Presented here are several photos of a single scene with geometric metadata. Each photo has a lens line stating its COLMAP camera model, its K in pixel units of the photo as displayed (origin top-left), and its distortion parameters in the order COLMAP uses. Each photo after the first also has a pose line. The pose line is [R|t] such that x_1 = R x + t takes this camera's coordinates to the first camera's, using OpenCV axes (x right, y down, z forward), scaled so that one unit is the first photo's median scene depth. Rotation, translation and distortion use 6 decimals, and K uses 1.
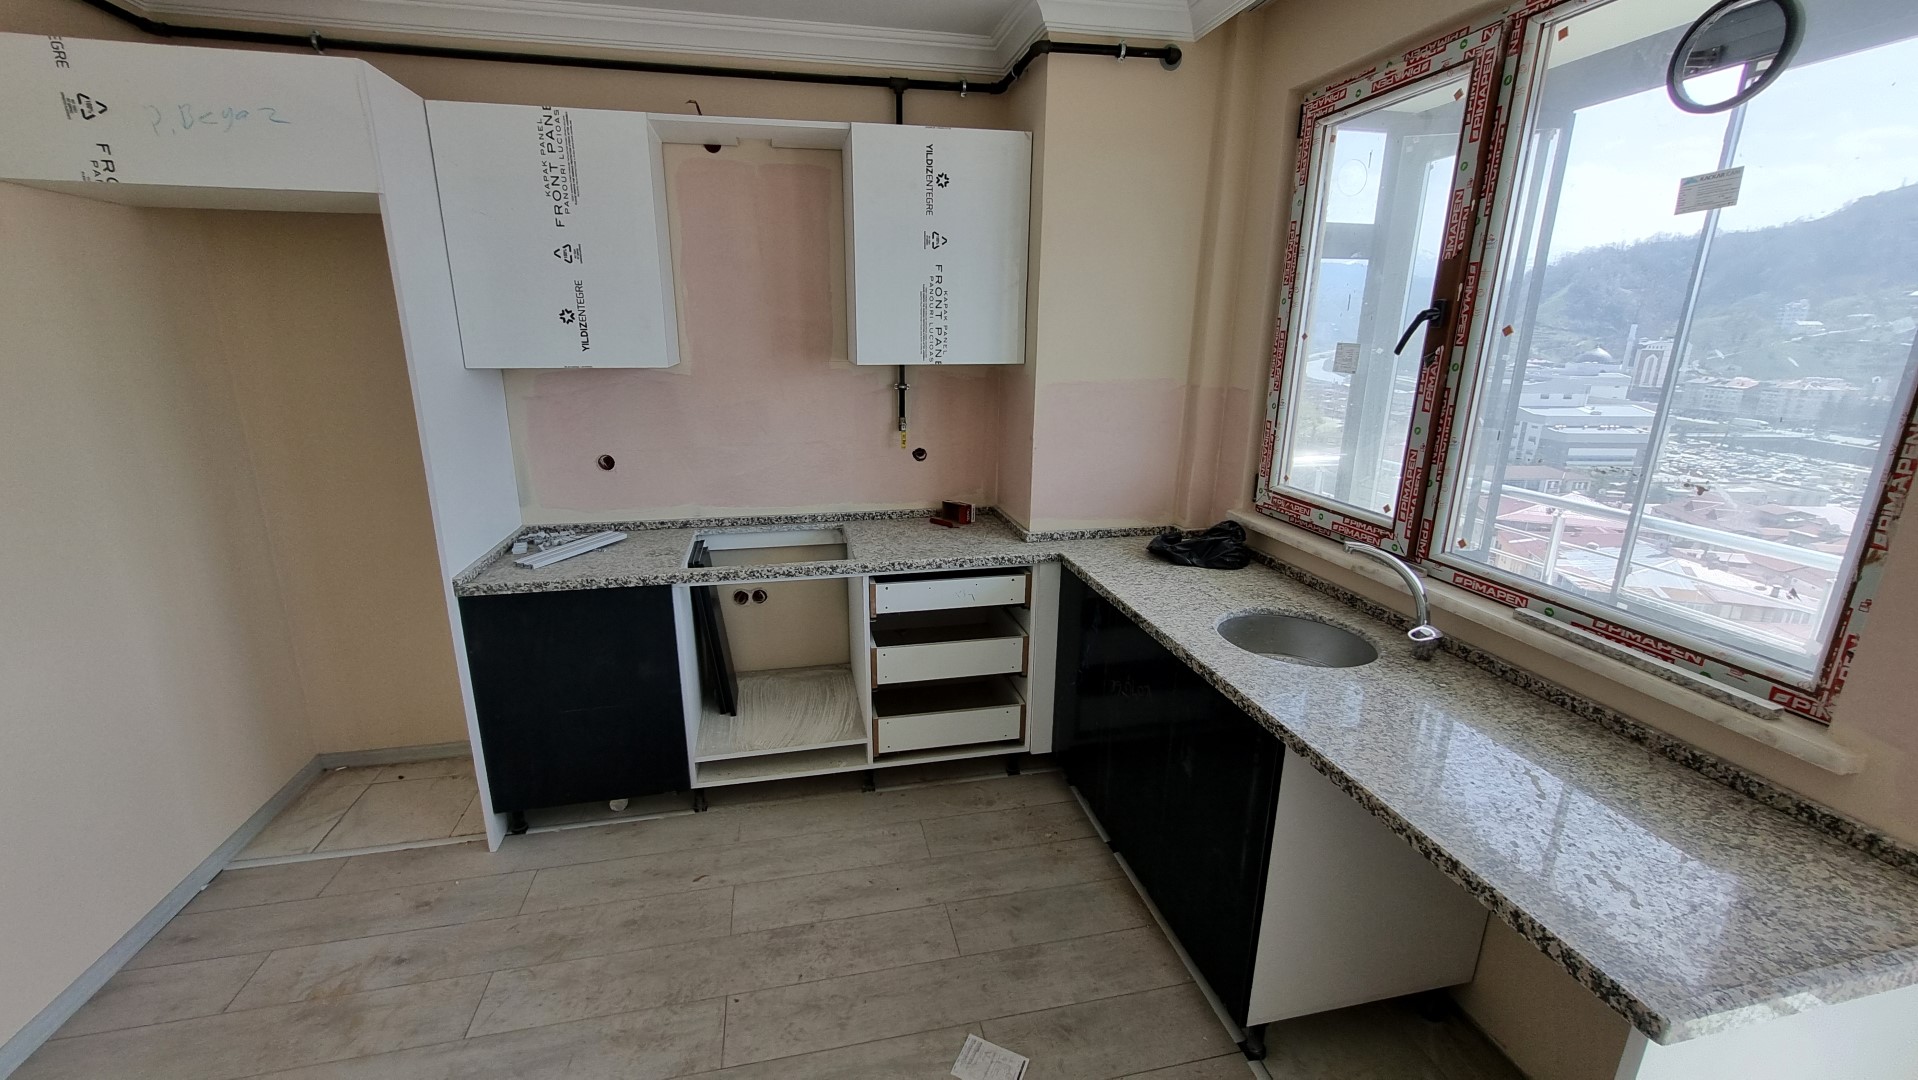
lens RADIAL K [[750.8, 0, 935.4], [0, 750.8, 534.2], [0, 0, 1]] dist [0.000965, -0.000213]
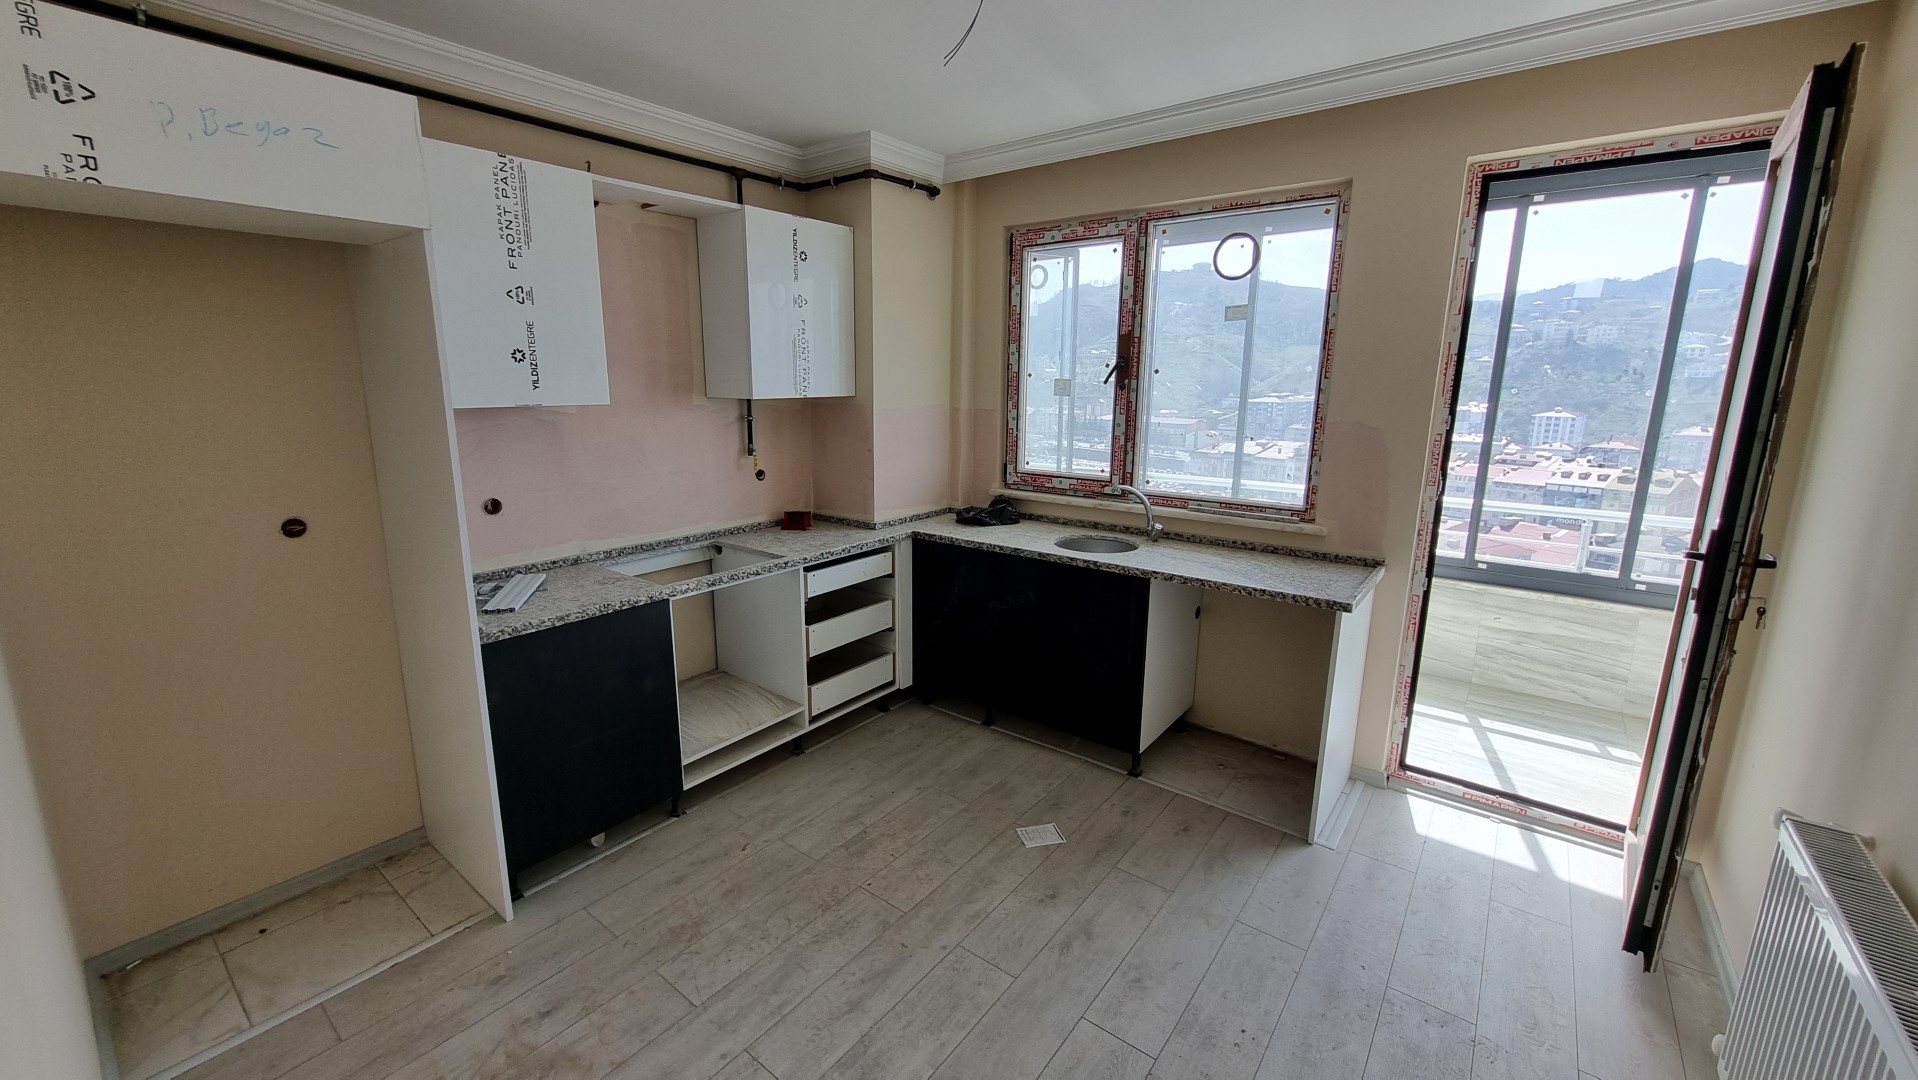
lens RADIAL K [[750.8, 0, 935.4], [0, 750.8, 534.2], [0, 0, 1]] dist [0.000965, -0.000213]
pose [[0.767535, -0.133106, 0.627035, -0.718946], [0.167988, 0.985782, 0.003631, 0.035621], [-0.618604, 0.102547, 0.778982, -0.104232]]
